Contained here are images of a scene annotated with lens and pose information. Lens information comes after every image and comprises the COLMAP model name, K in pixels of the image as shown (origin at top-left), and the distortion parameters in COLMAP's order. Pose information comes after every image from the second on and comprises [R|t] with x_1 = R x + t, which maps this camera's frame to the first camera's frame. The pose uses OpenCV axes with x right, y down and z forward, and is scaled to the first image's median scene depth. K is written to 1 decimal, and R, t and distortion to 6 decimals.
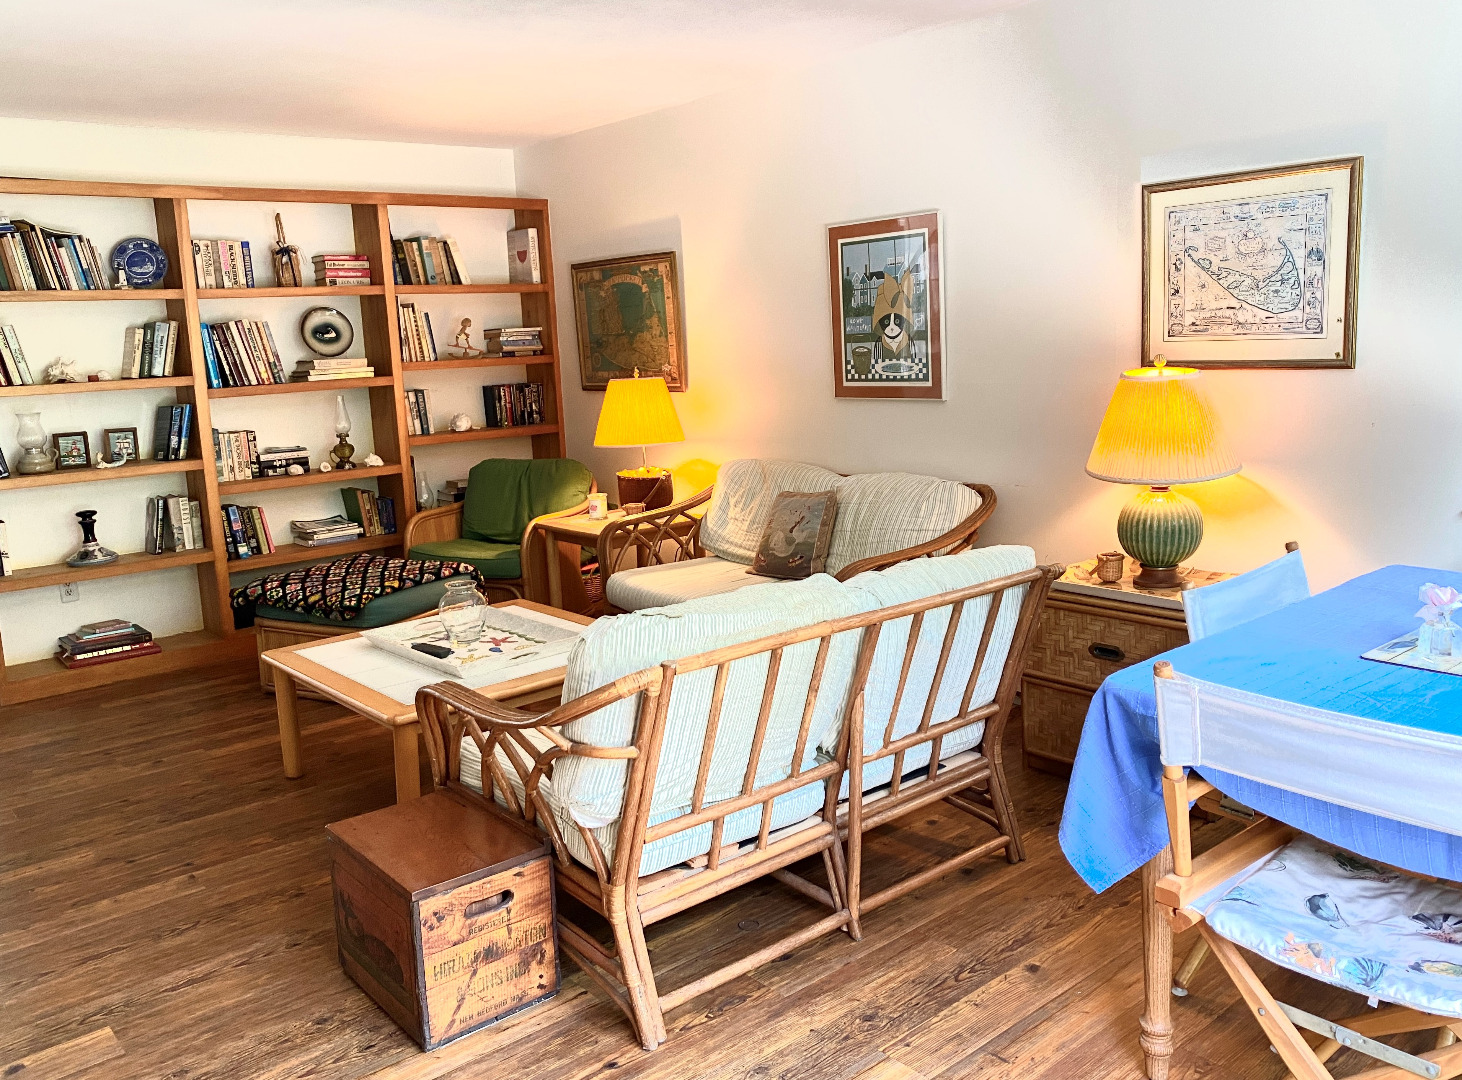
lens RADIAL K [[1190.0, 0, 731.0], [0, 1190.0, 540.0], [0, 0, 1]] dist [-0.006007, -0.004016]
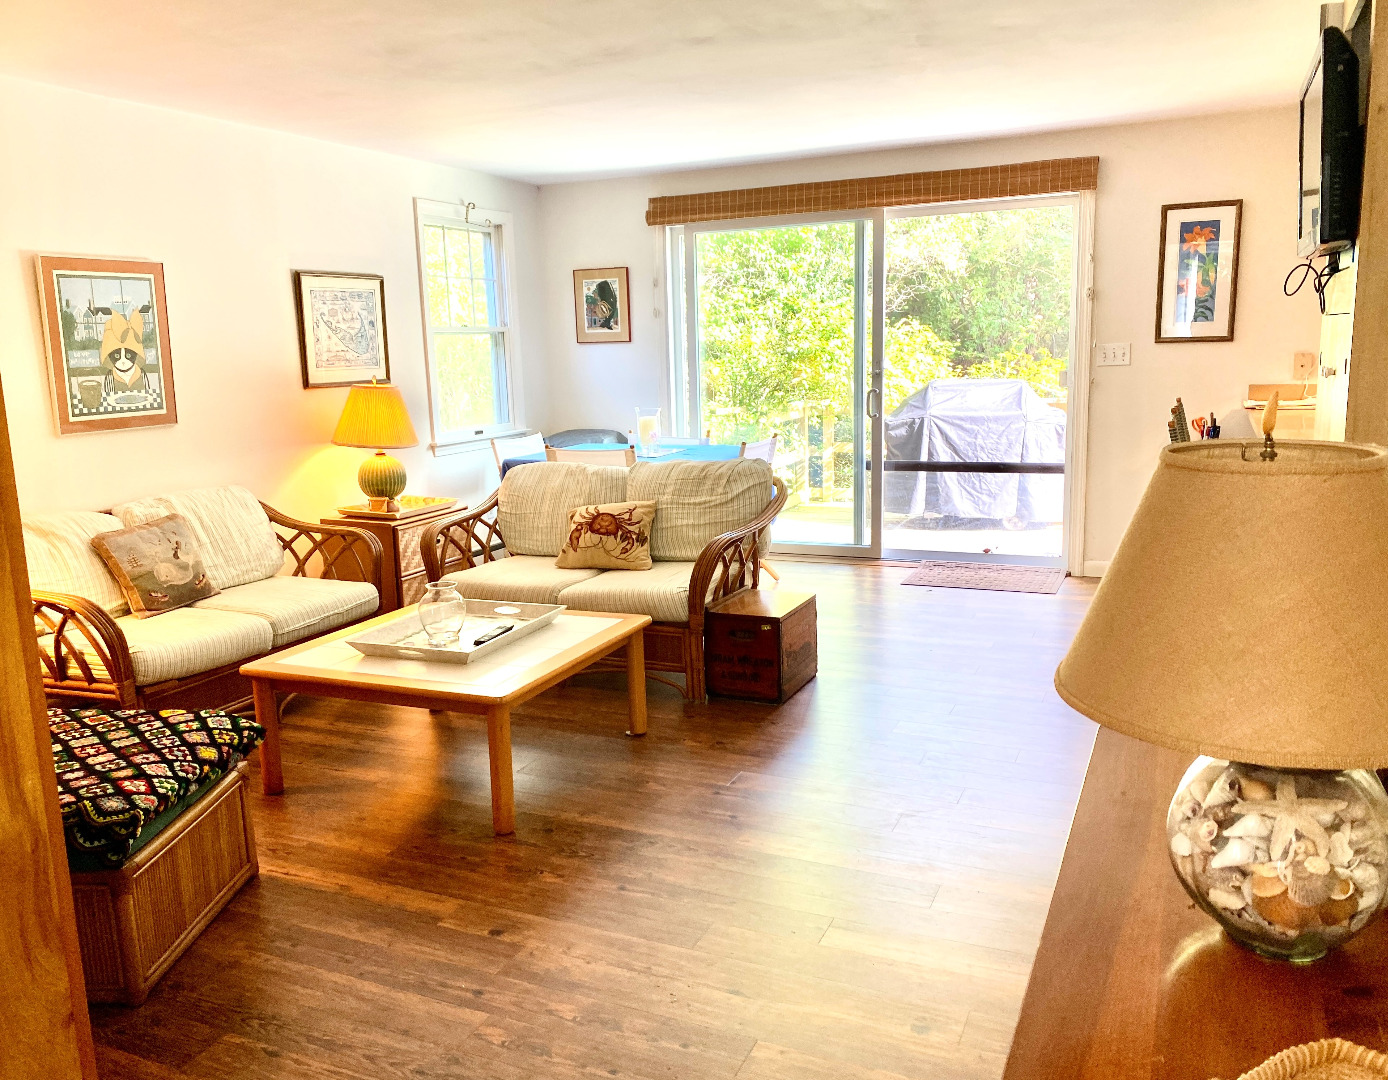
lens RADIAL K [[1123.7, 0, 694.0], [0, 1123.7, 540.0], [0, 0, 1]] dist [-0.006633, 0.000799]
pose [[-0.436911, -0.106471, 0.893181, -0.987800], [0.195340, 0.958042, 0.209756, -0.135252], [-0.878038, 0.266119, -0.397781, 0.984923]]
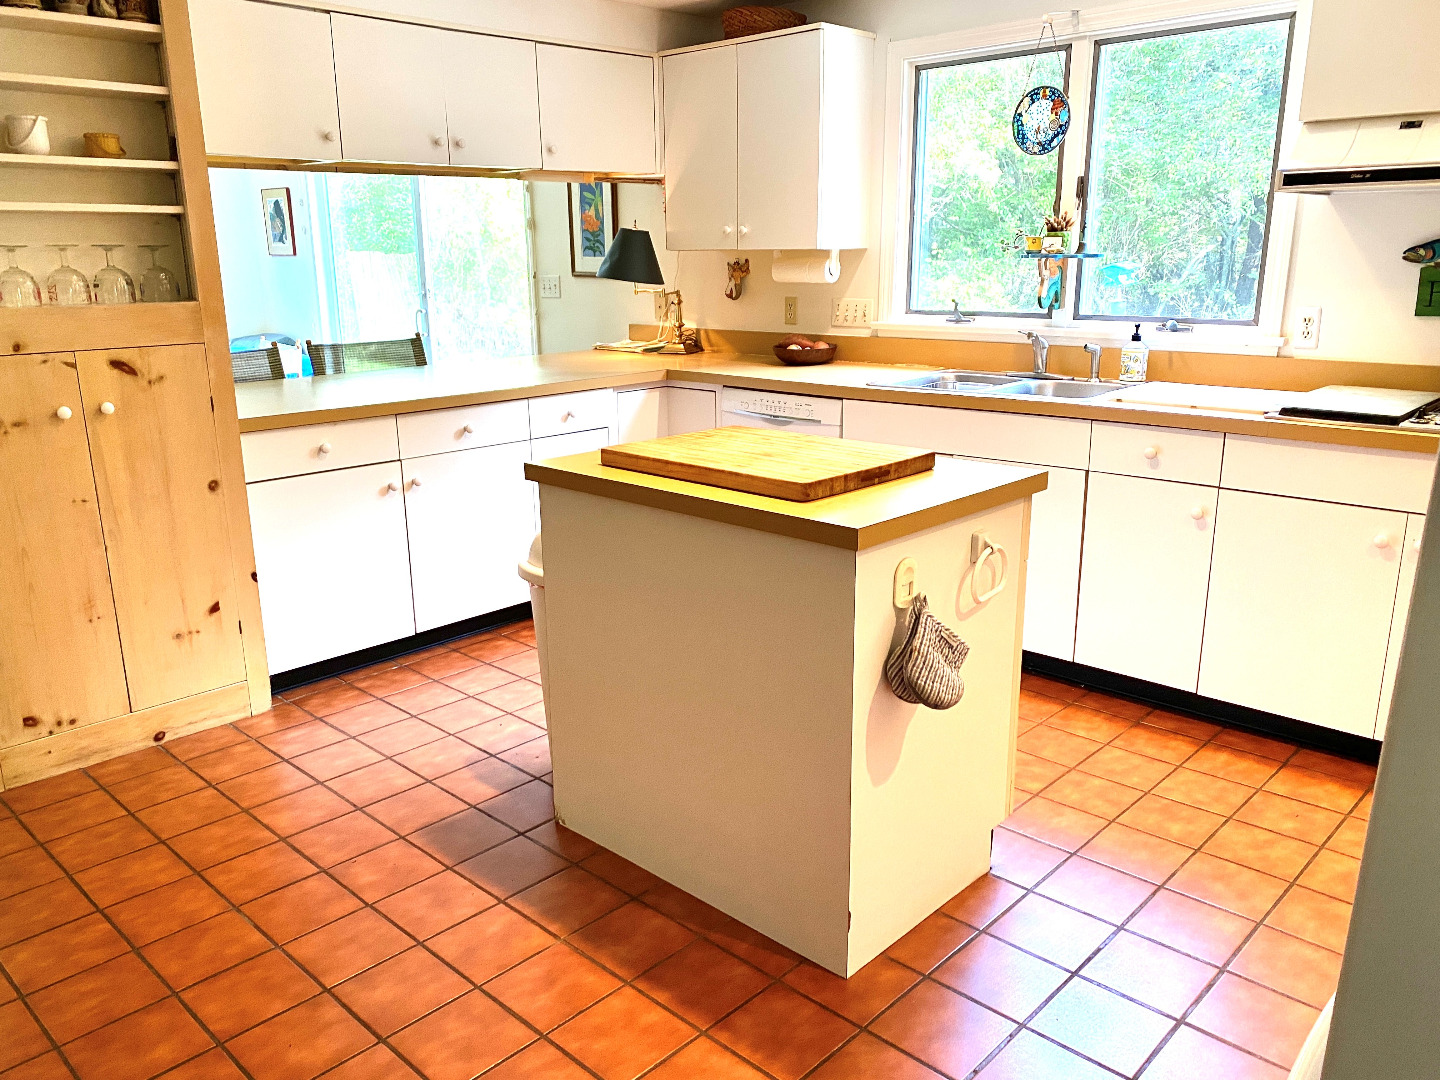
lens RADIAL K [[1095.9, 0, 720.0], [0, 1095.9, 540.0], [0, 0, 1]] dist [0.010108, -0.008257]
pose [[-0.113058, -0.226014, 0.967541, -1.340998], [0.175470, 0.953937, 0.243340, 0.034788], [-0.977972, 0.197286, -0.068192, -0.082211]]
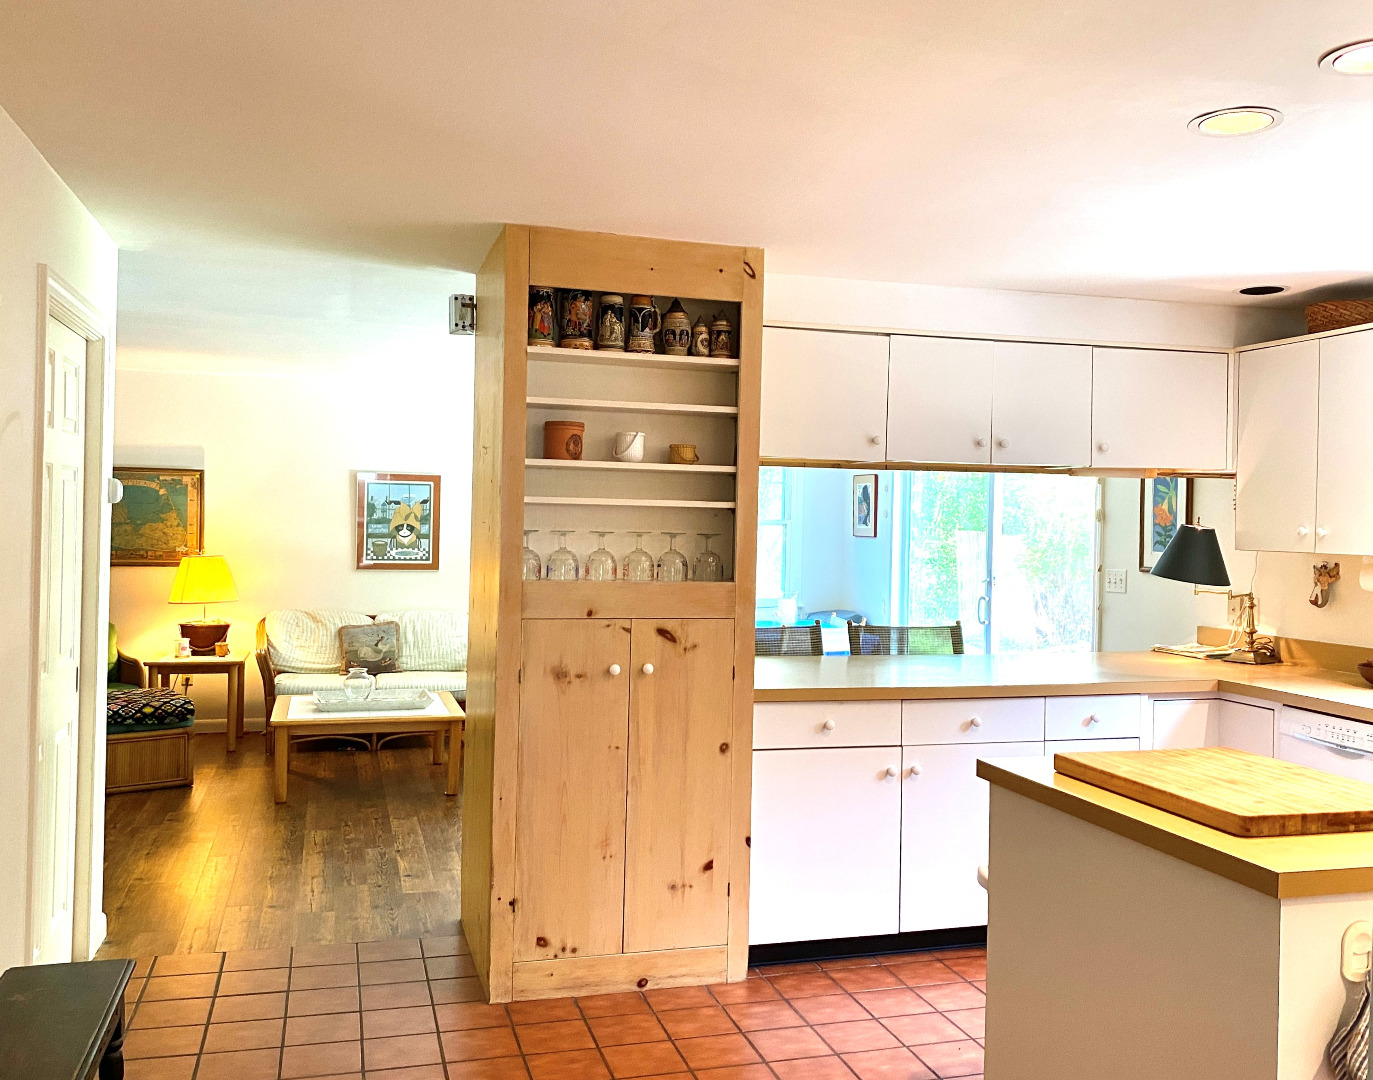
lens RADIAL K [[1180.1, 0, 726.7], [0, 1180.1, 506.0], [0, 0, 1]] dist [0.090195, -0.281928]
pose [[0.368807, 0.055652, 0.927838, -1.369247], [0.118690, 0.987215, -0.106392, 0.036230], [-0.921897, 0.149364, 0.357487, -0.116700]]
